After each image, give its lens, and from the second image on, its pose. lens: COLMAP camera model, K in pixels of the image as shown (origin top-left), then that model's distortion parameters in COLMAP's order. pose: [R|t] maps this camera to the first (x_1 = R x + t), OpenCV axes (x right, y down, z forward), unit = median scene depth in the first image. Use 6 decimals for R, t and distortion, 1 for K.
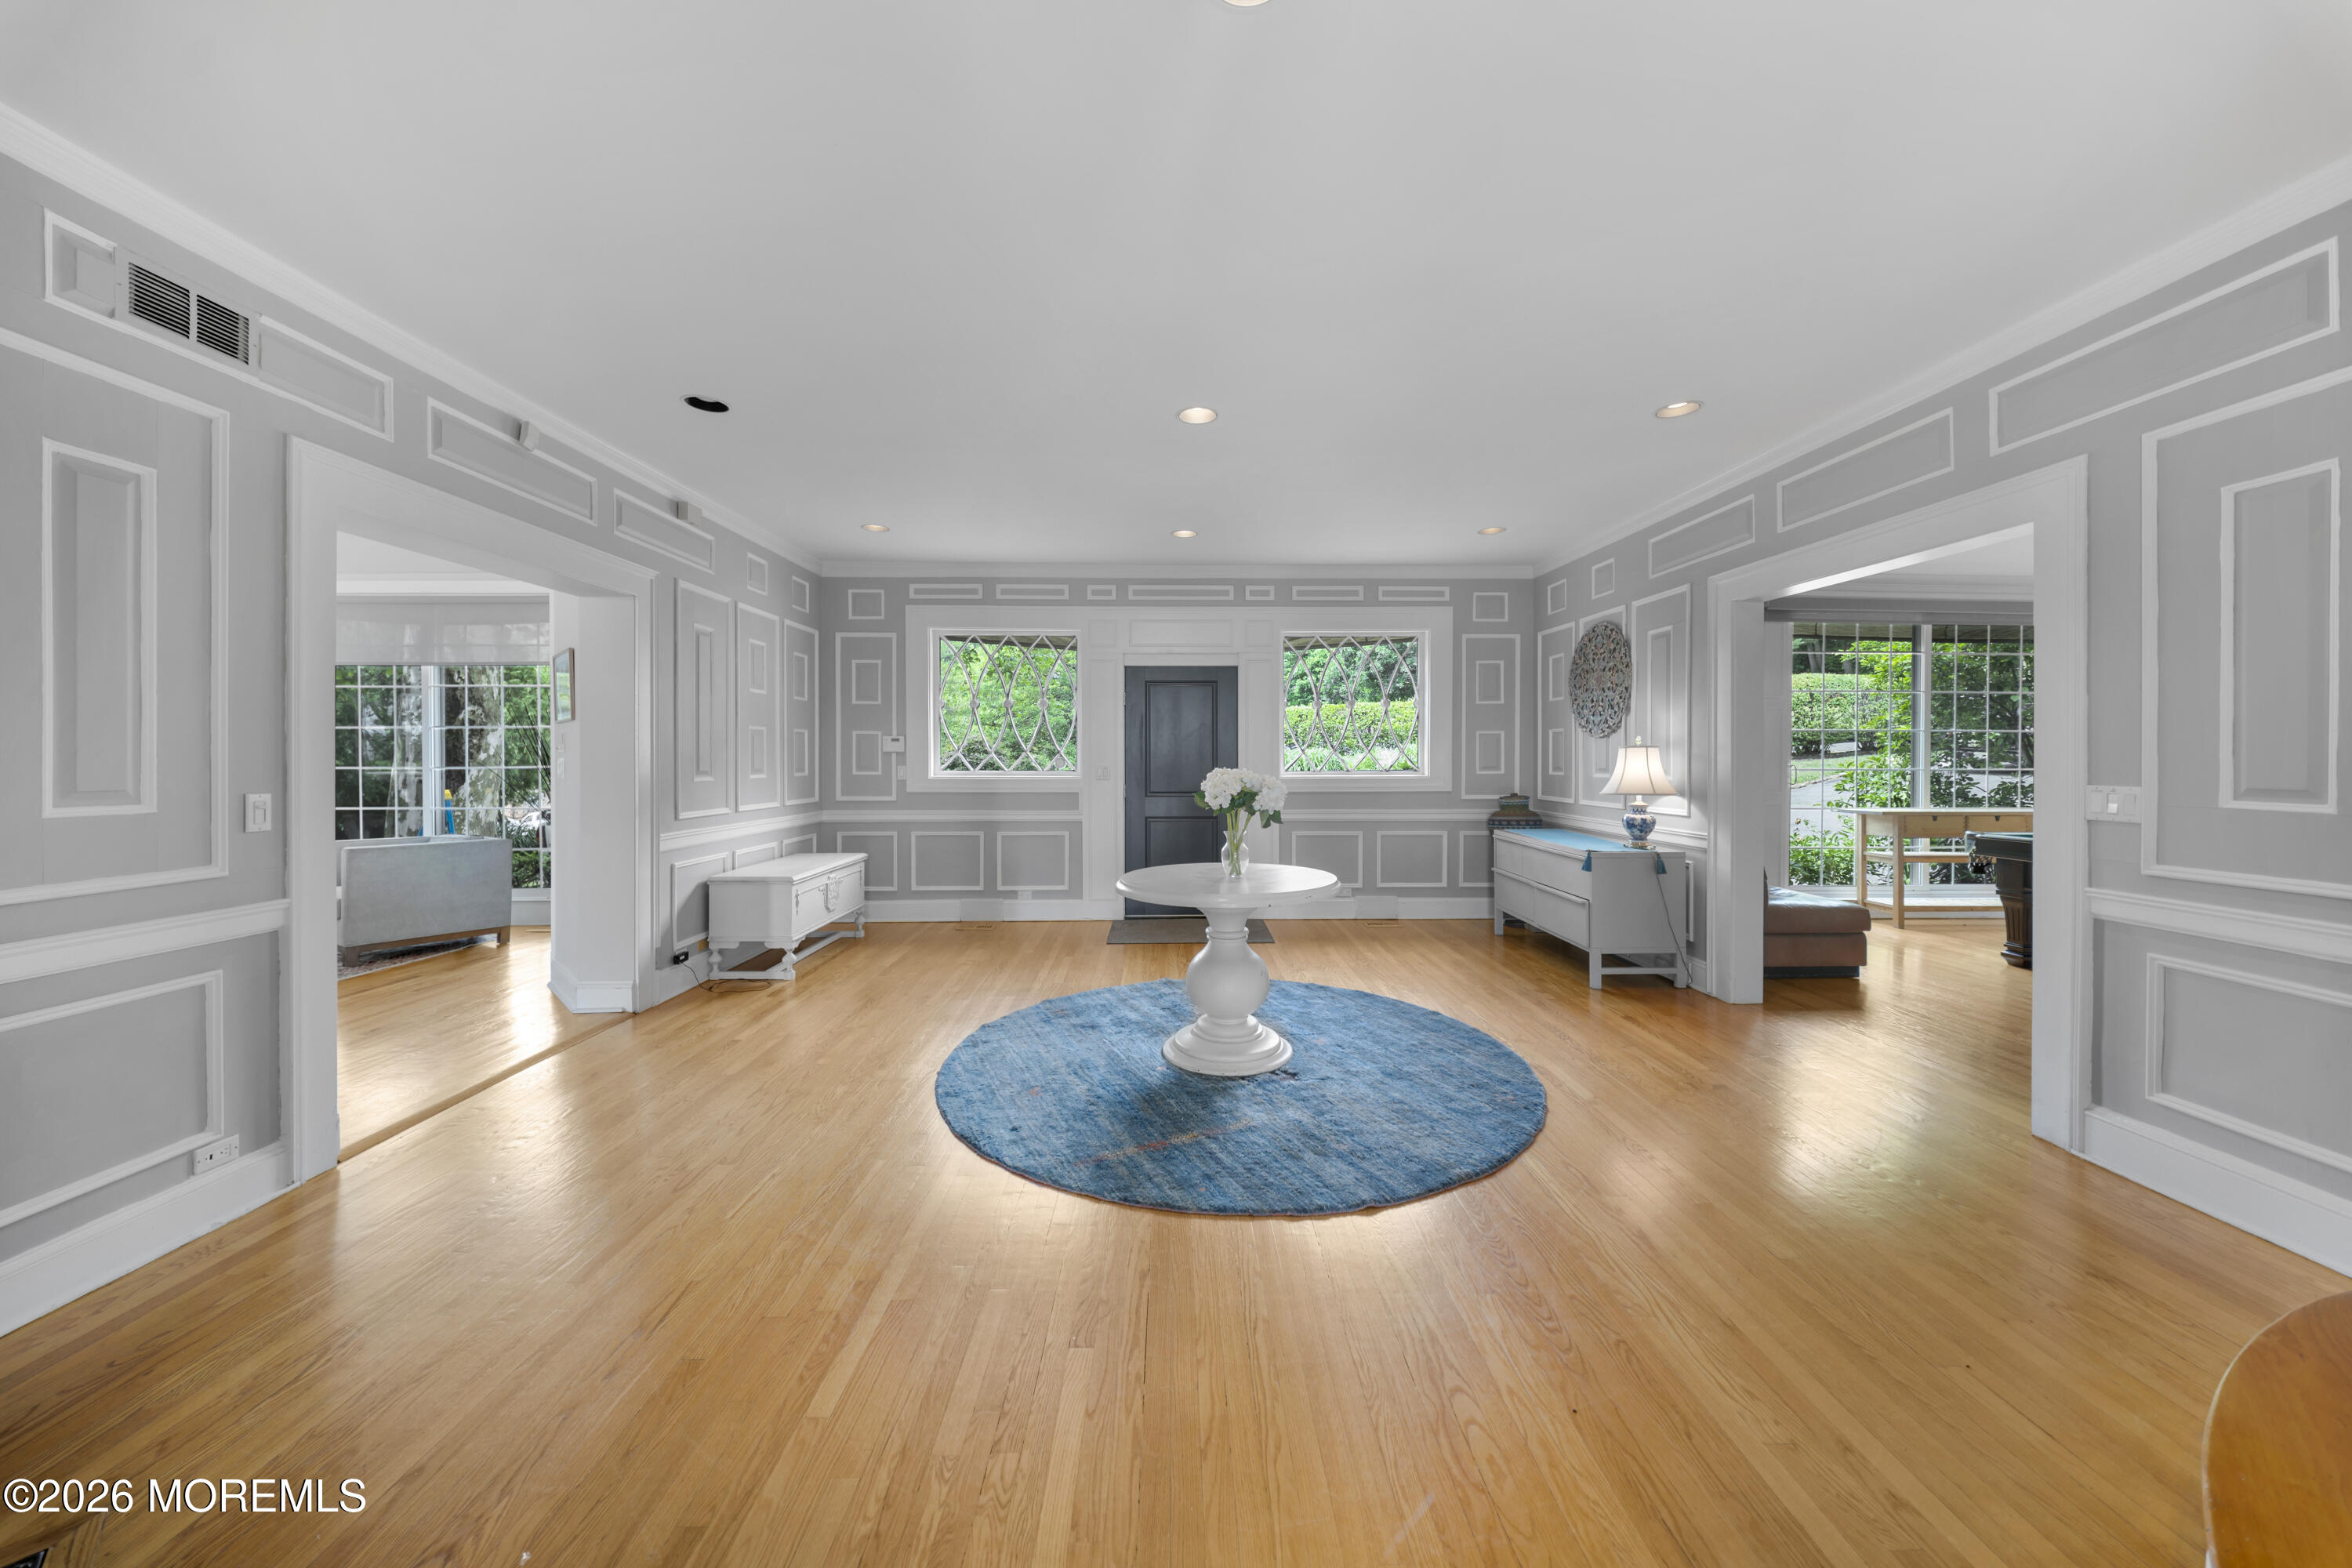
lens RADIAL K [[817.7, 0, 1147.4], [0, 817.7, 755.0], [0, 0, 1]] dist [0.003005, -0.004610]
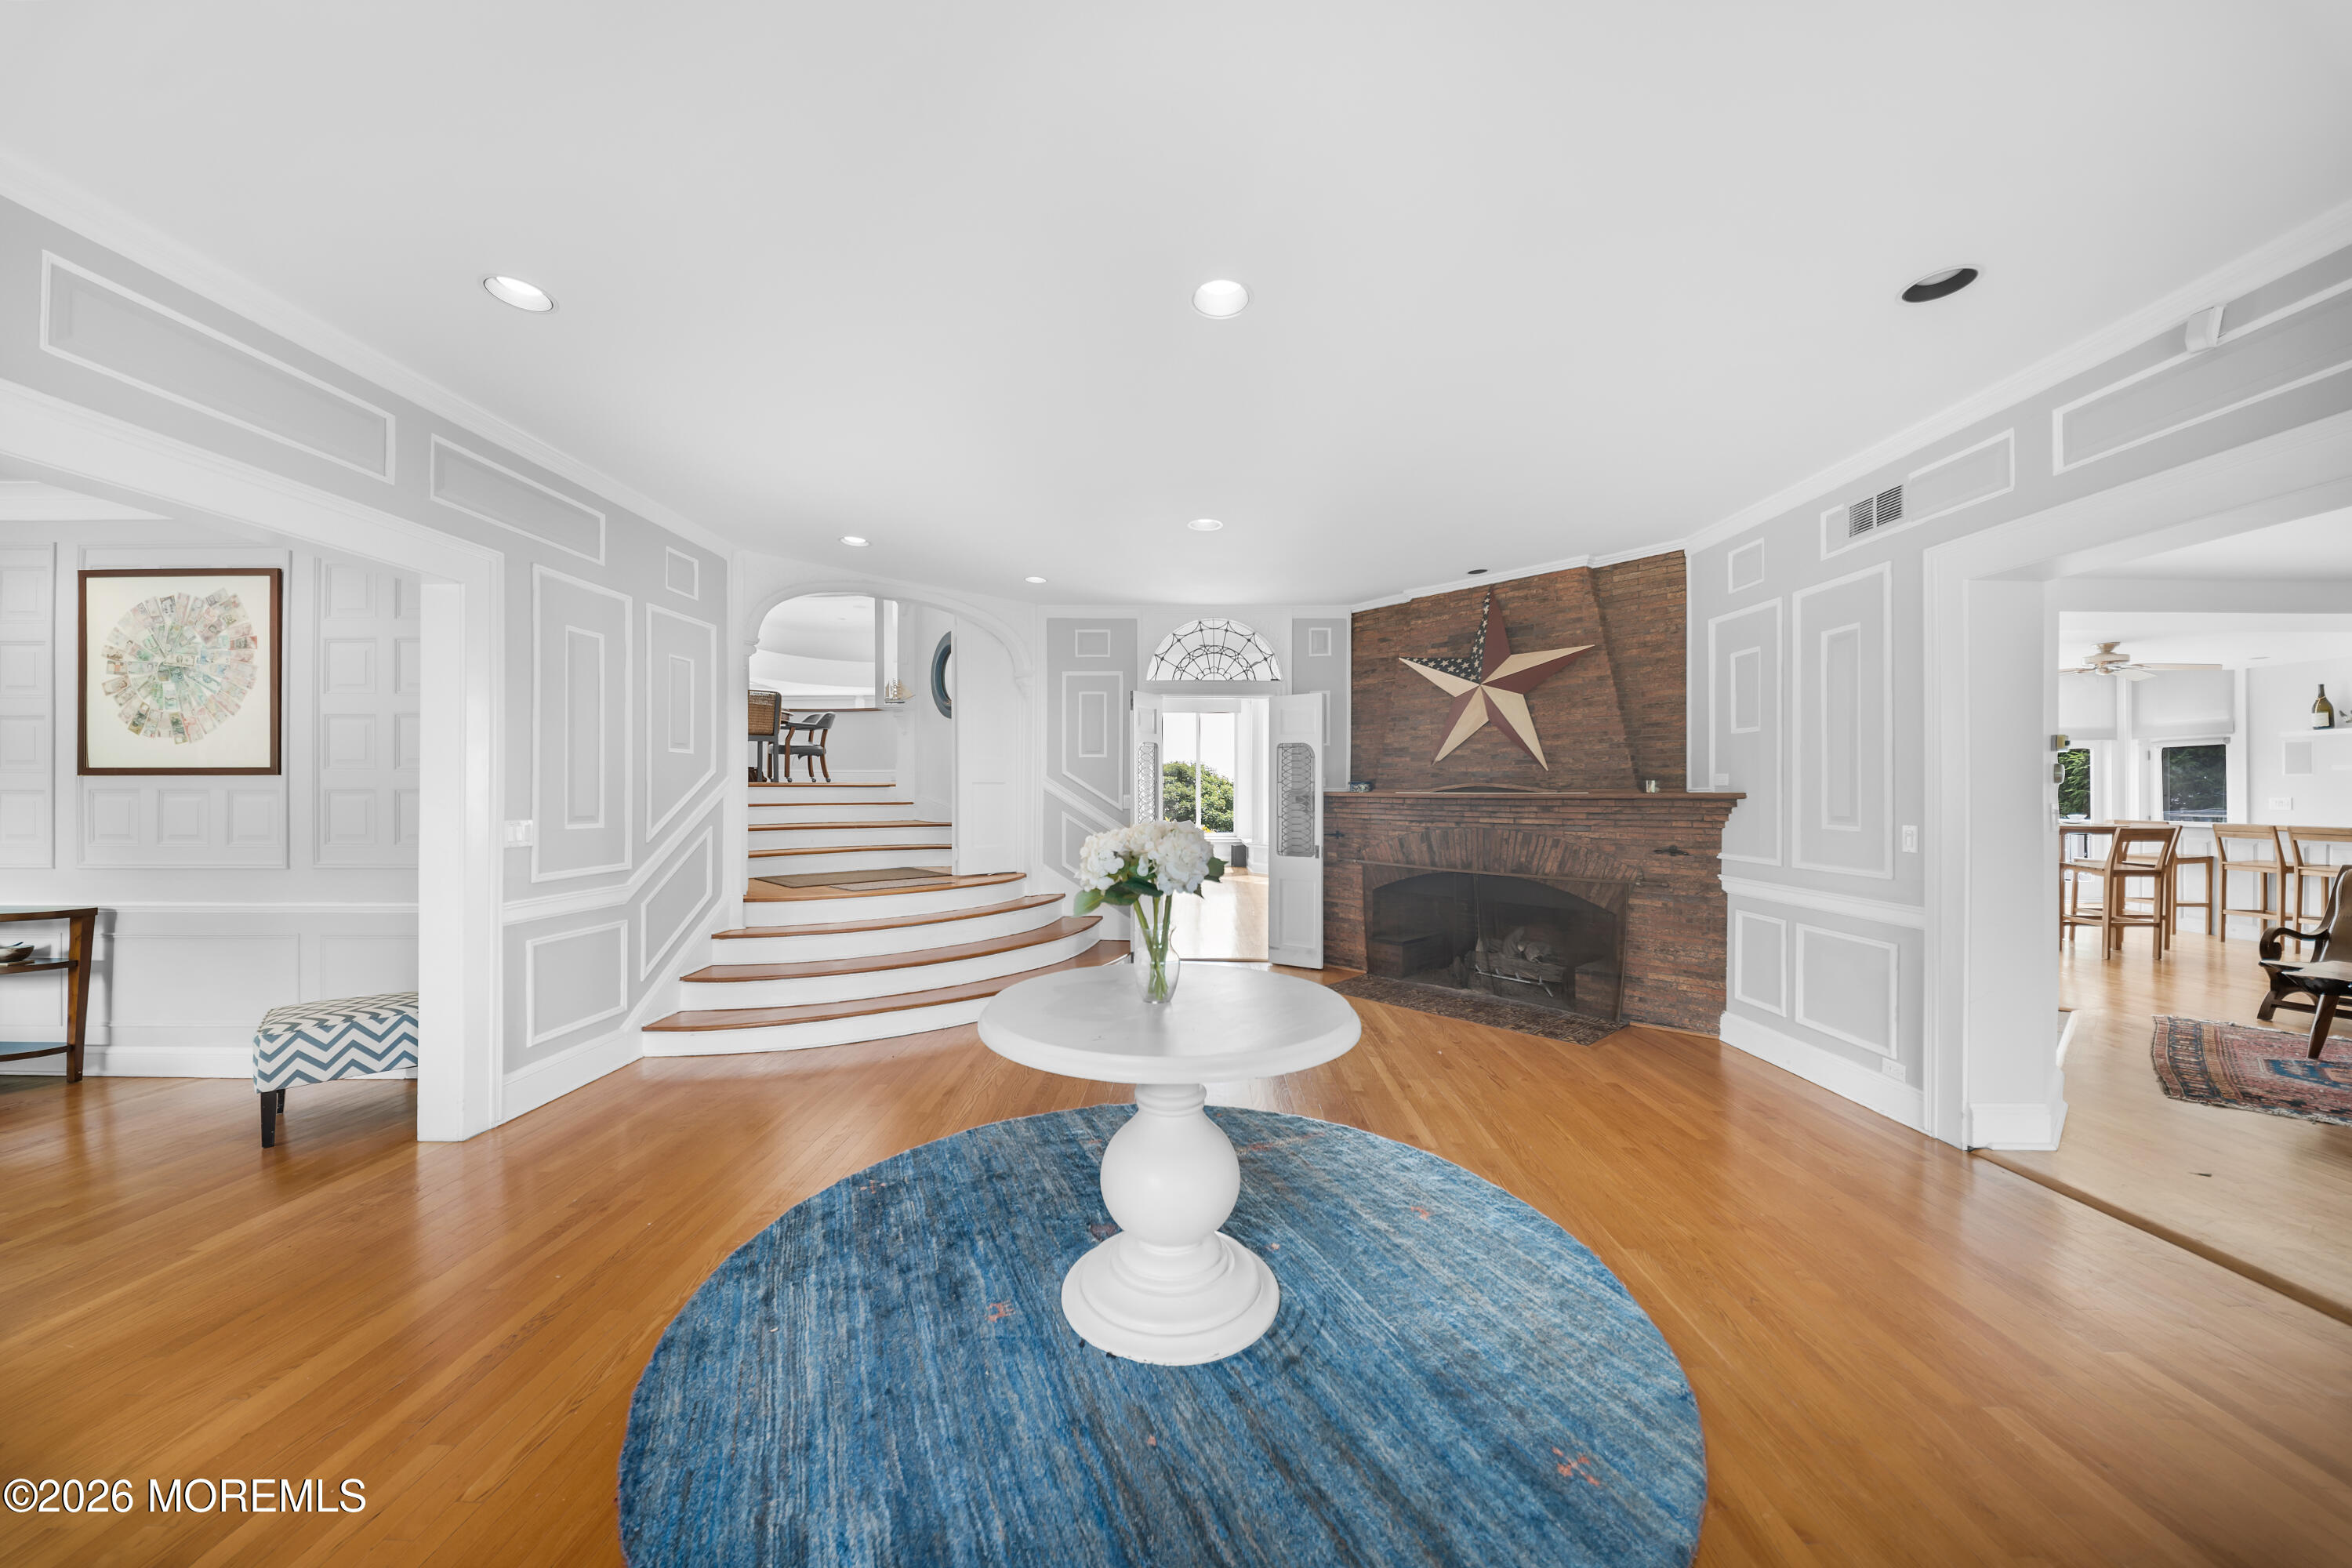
lens RADIAL K [[813.1, 0, 1163.9], [0, 813.1, 774.3], [0, 0, 1]] dist [-0.000835, -0.000178]
pose [[-0.997218, 0.001342, 0.074527, 0.054477], [0.001364, 0.999999, 0.000249, -0.037954], [-0.074526, 0.000350, -0.997219, 2.378465]]
